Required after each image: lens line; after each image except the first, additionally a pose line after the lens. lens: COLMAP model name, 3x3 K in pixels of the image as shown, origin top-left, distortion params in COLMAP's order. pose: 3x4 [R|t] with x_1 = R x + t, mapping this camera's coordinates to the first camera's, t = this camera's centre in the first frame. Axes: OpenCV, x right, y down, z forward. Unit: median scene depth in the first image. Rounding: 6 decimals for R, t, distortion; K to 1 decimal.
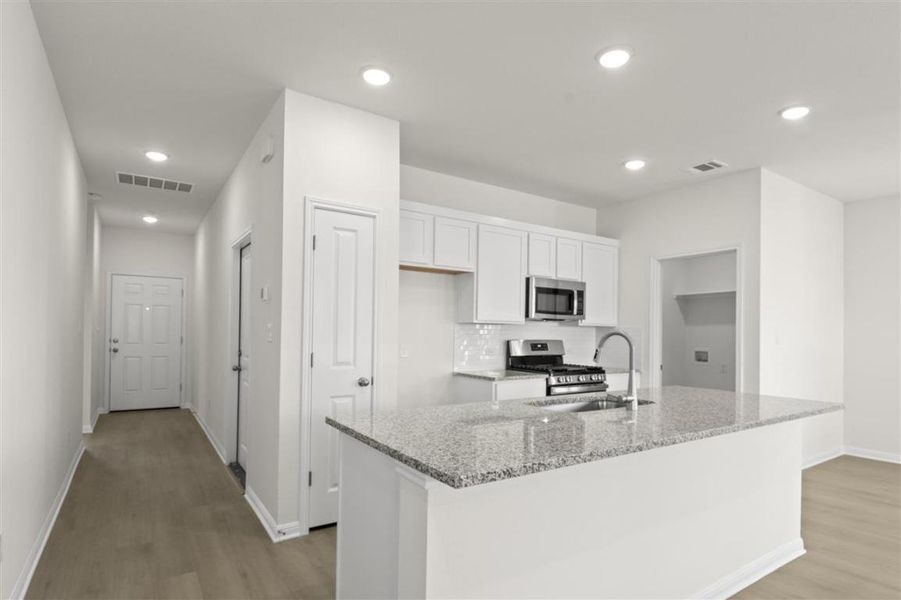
lens RADIAL K [[479.0, 0, 463.9], [0, 479.0, 327.7], [0, 0, 1]] dist [0.010062, -0.009976]
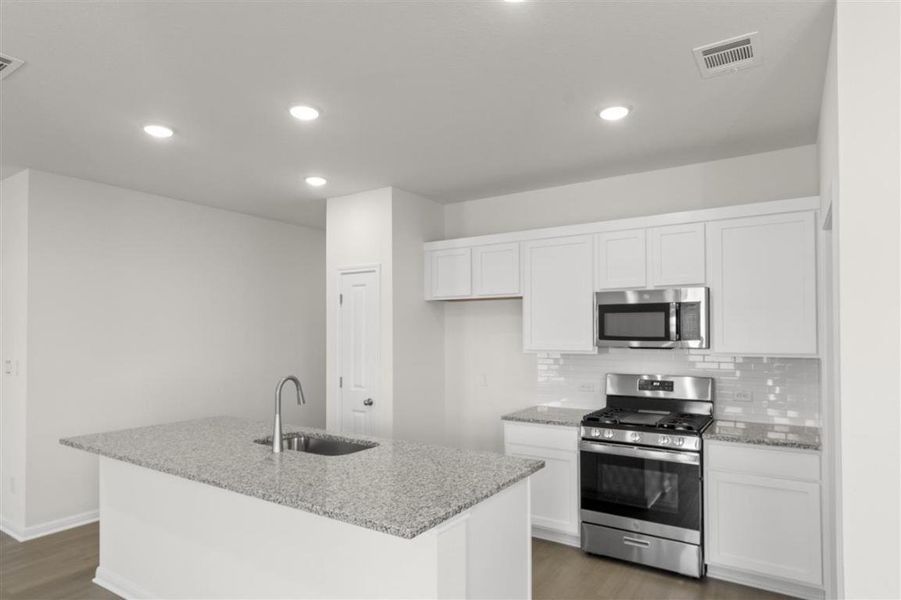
lens RADIAL K [[514.4, 0, 462.2], [0, 514.4, 332.7], [0, 0, 1]] dist [0.000350, 0.001868]
pose [[0.393769, -0.017136, -0.919050, 0.847859], [0.016844, 0.999793, -0.011424, -0.038279], [0.919055, -0.010982, 0.393976, 0.508351]]
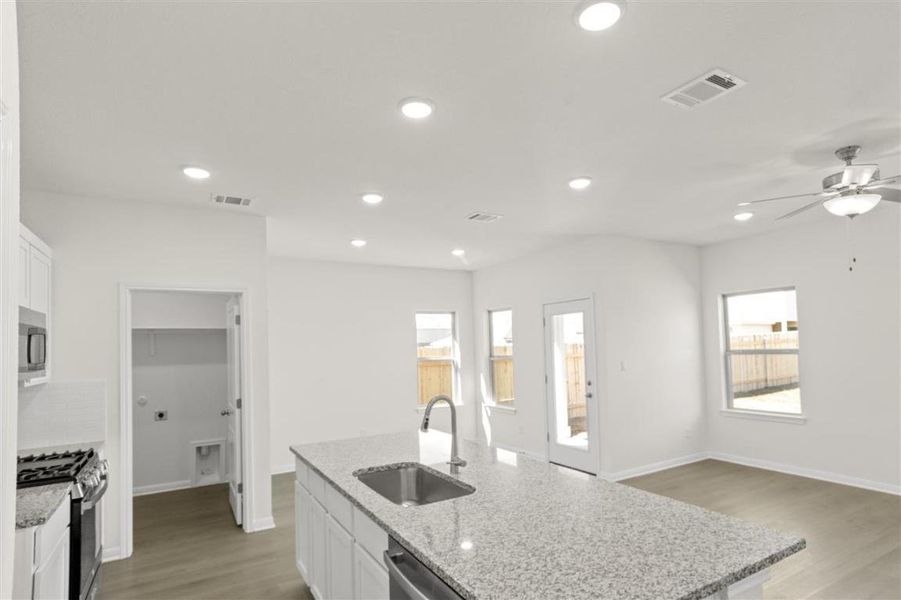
lens RADIAL K [[479.0, 0, 465.2], [0, 479.0, 330.1], [0, 0, 1]] dist [0.010062, -0.009976]
pose [[0.049602, 0.020468, 0.998559, -0.366334], [0.020432, 0.999560, -0.021504, -0.057865], [-0.998560, 0.021470, 0.049162, 0.507570]]
